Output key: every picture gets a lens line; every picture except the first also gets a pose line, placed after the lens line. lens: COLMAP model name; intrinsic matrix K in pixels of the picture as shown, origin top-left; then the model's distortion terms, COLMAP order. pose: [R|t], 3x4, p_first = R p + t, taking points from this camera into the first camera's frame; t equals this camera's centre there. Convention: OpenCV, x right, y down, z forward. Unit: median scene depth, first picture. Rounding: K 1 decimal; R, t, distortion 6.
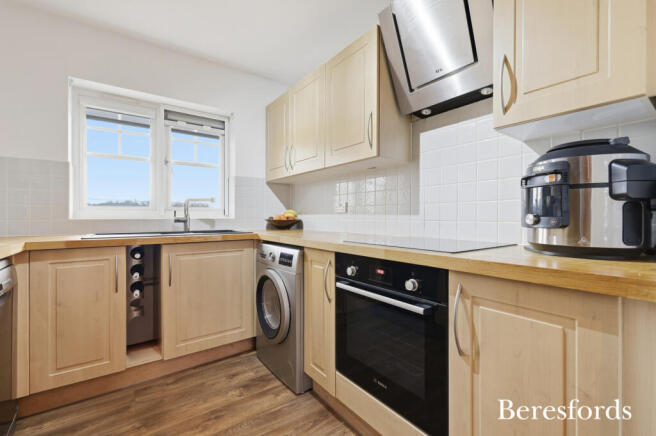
lens RADIAL K [[290.6, 0, 331.0], [0, 290.6, 218.7], [0, 0, 1]] dist [0.005374, -0.000882]
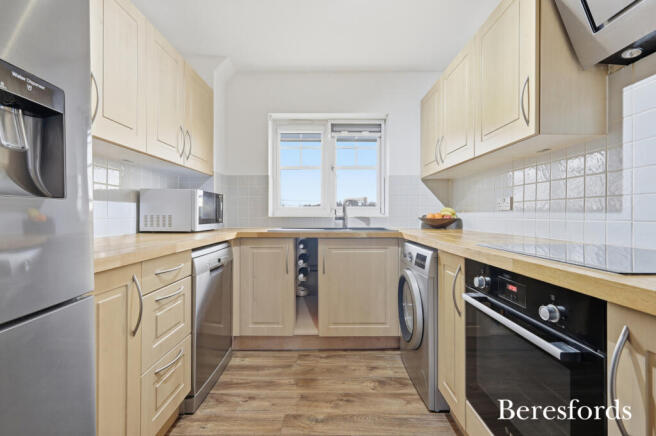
lens RADIAL K [[290.6, 0, 328.1], [0, 290.6, 215.6], [0, 0, 1]] dist [0.005374, -0.000882]
pose [[0.801374, 0.002584, -0.598158, 0.165794], [-0.005503, 0.999980, -0.003053, -0.000611], [0.598138, 0.005738, 0.801373, 0.074459]]
